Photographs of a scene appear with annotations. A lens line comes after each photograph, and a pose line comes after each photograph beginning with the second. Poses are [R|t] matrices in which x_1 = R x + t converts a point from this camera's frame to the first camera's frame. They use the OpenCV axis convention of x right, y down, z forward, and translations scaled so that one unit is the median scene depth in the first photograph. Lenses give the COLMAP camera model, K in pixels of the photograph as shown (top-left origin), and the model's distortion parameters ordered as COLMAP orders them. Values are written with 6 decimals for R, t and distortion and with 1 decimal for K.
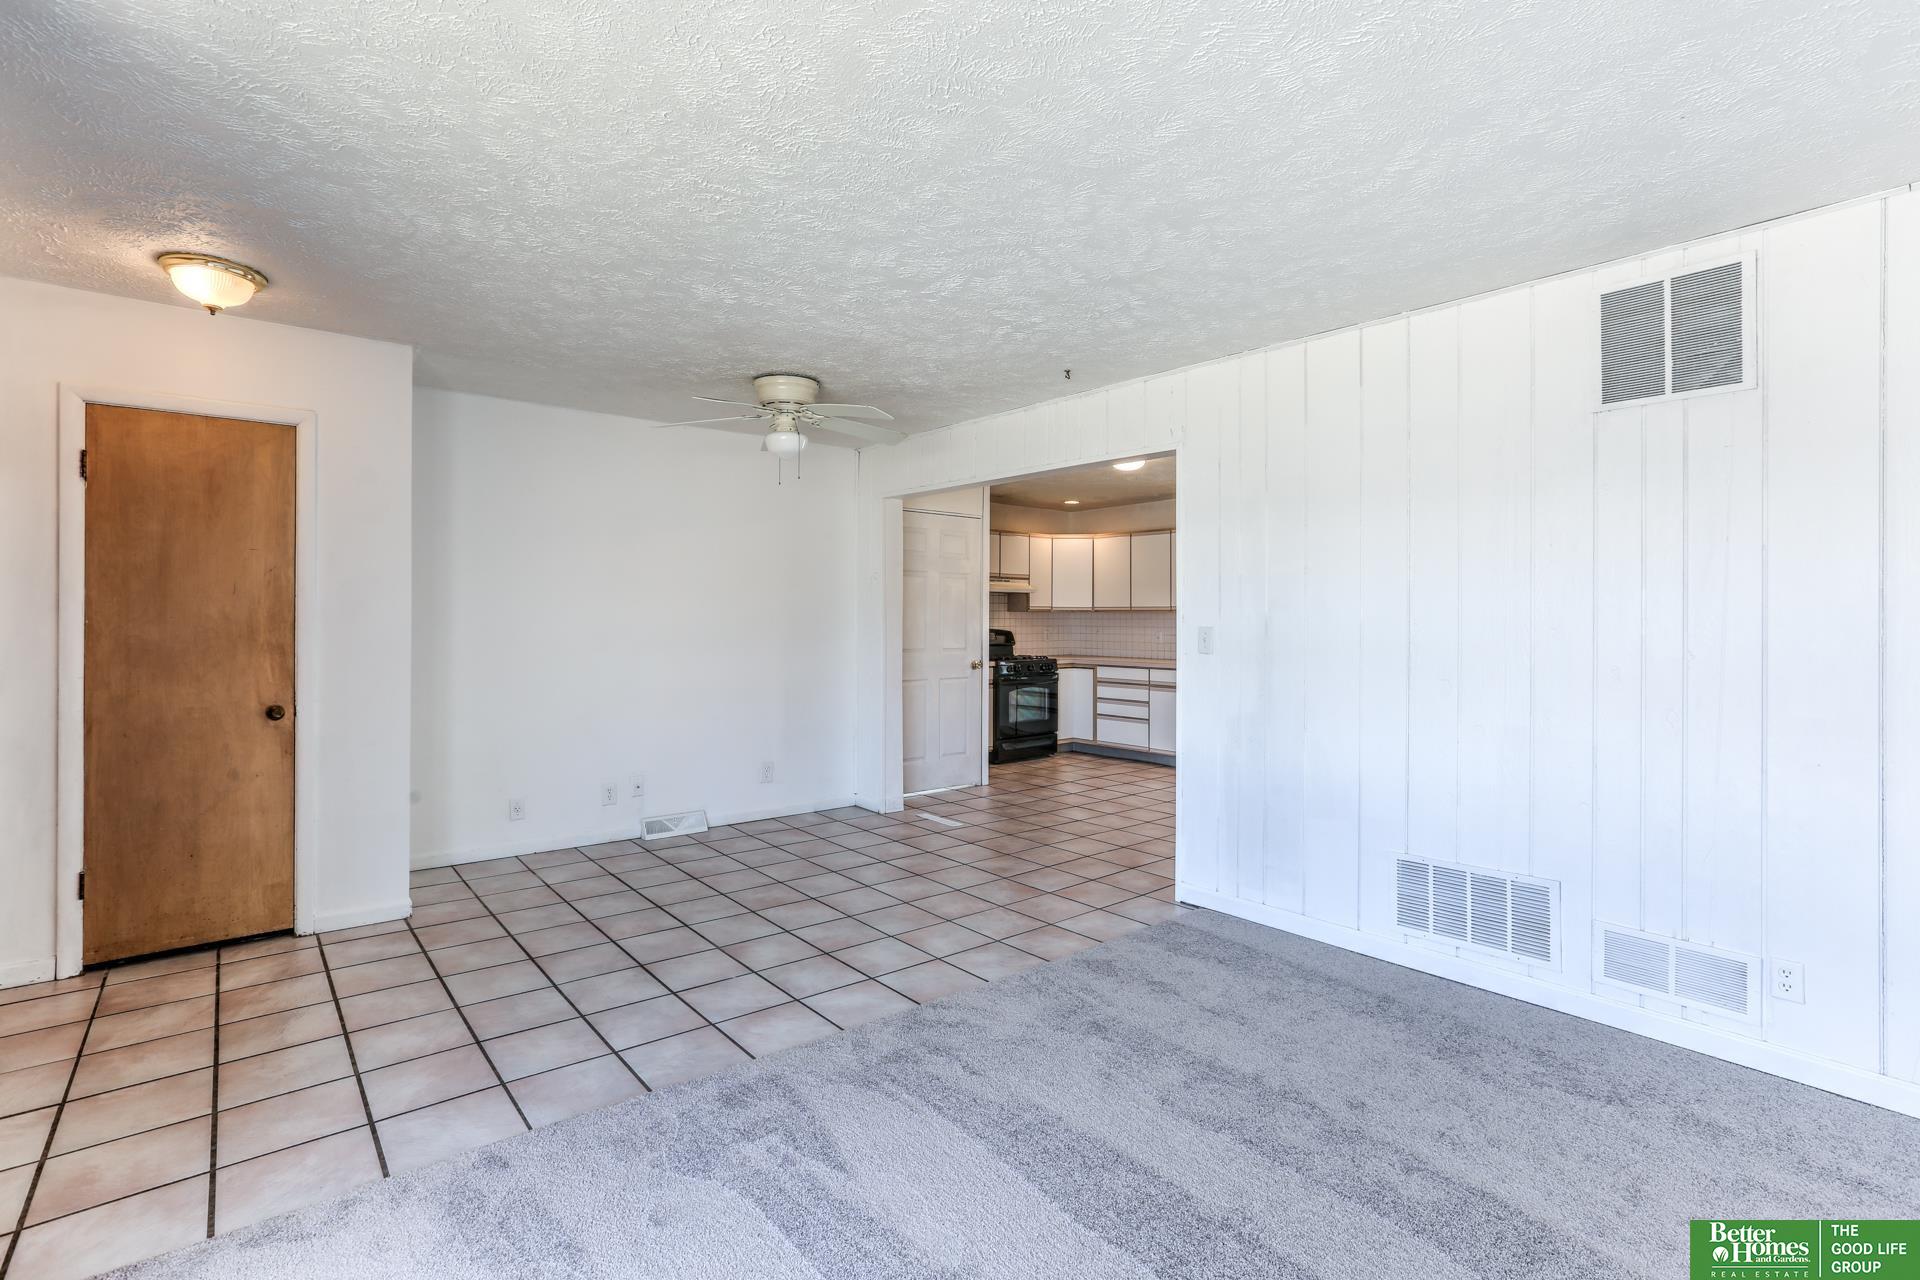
lens RADIAL K [[895.8, 0, 960.7], [0, 895.8, 608.6], [0, 0, 1]] dist [-0.002337, -0.000110]
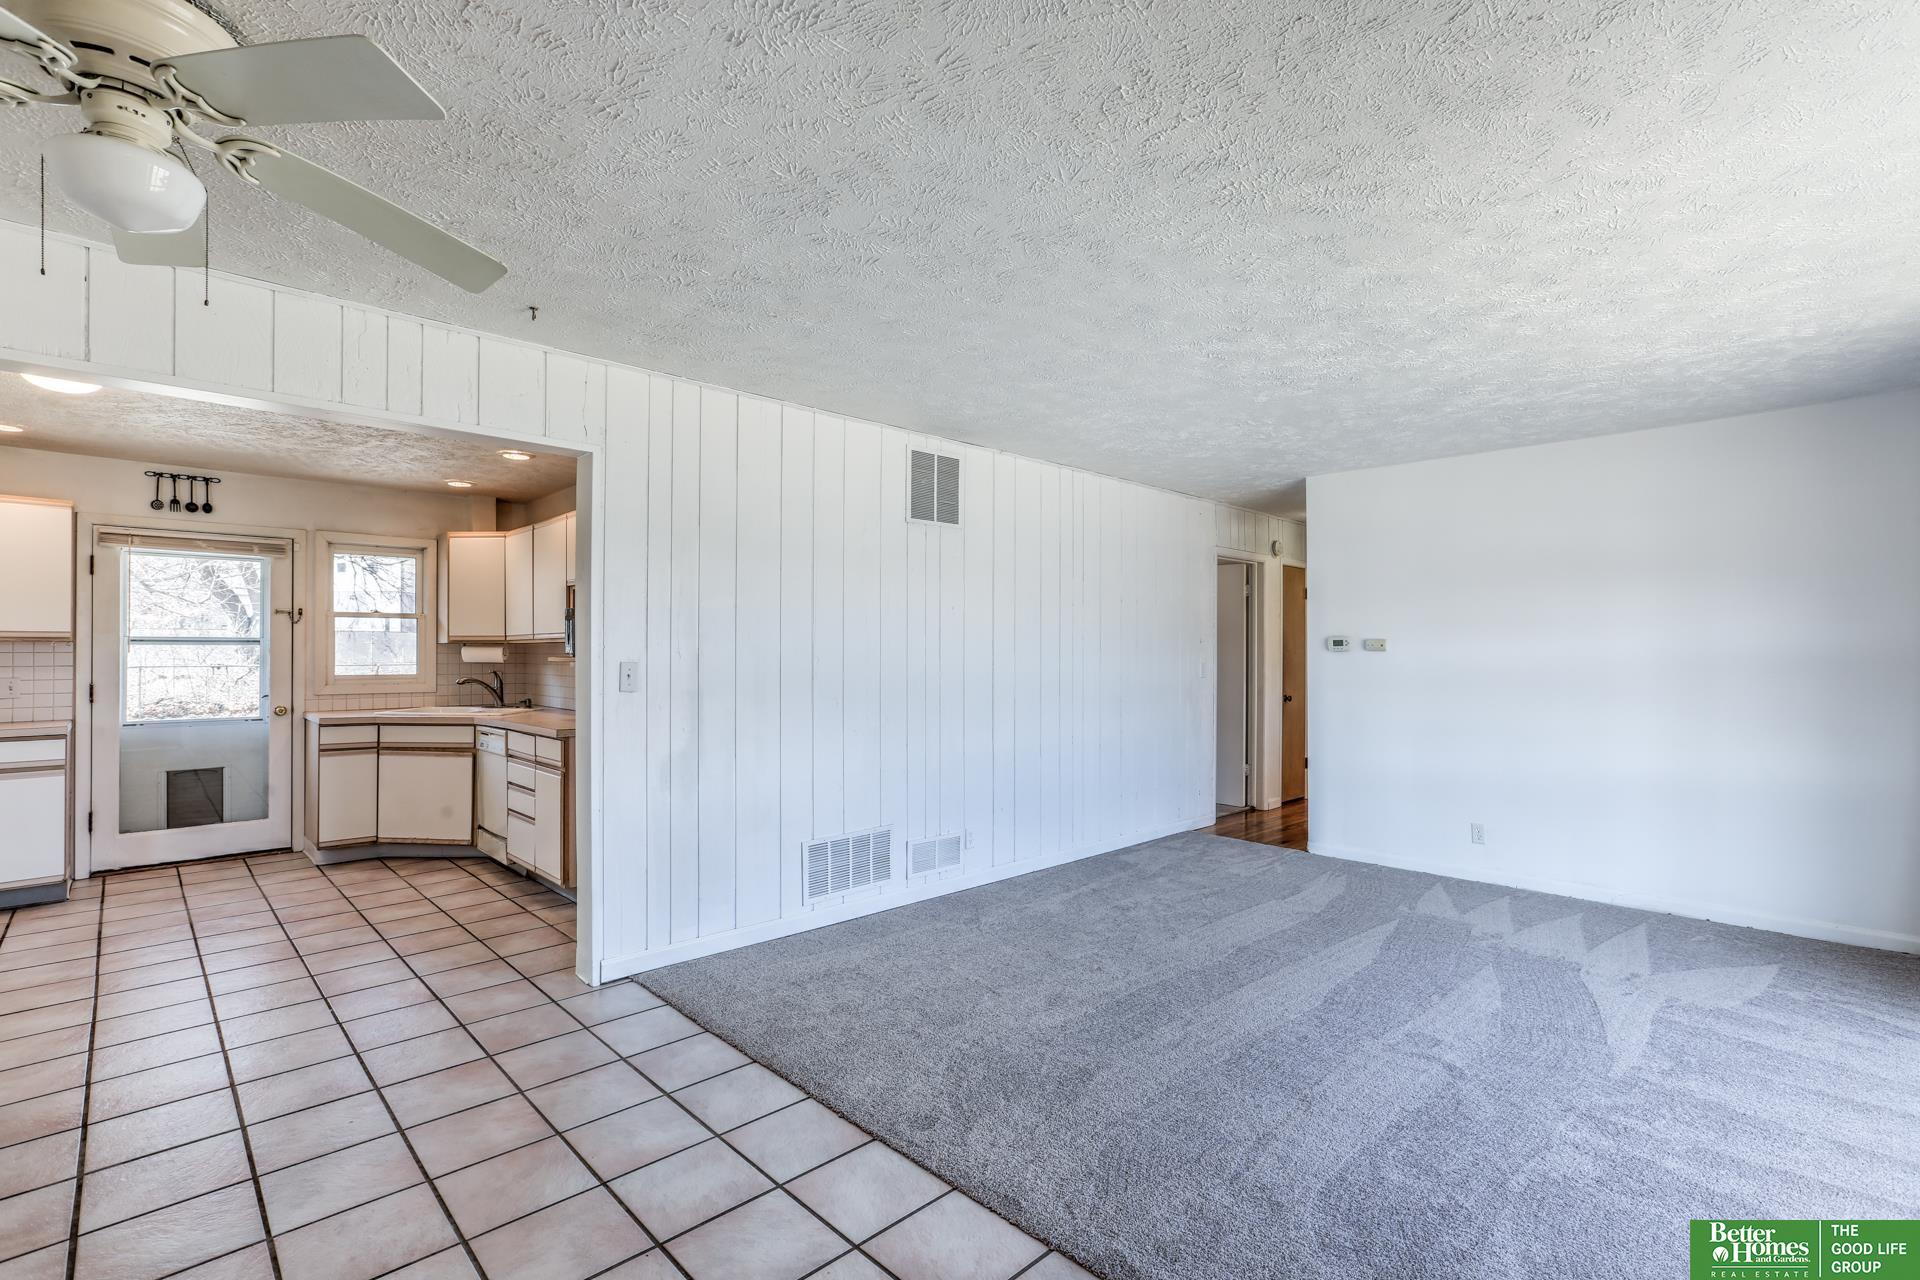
lens RADIAL K [[869.3, 0, 960.0], [0, 869.3, 640.0], [0, 0, 1]] dist [-0.021776, 0.000464]
pose [[-0.060714, 0.010699, 0.998098, -0.781720], [-0.010427, 0.999881, -0.011352, 0.006453], [-0.998101, -0.011097, -0.060595, 0.931944]]
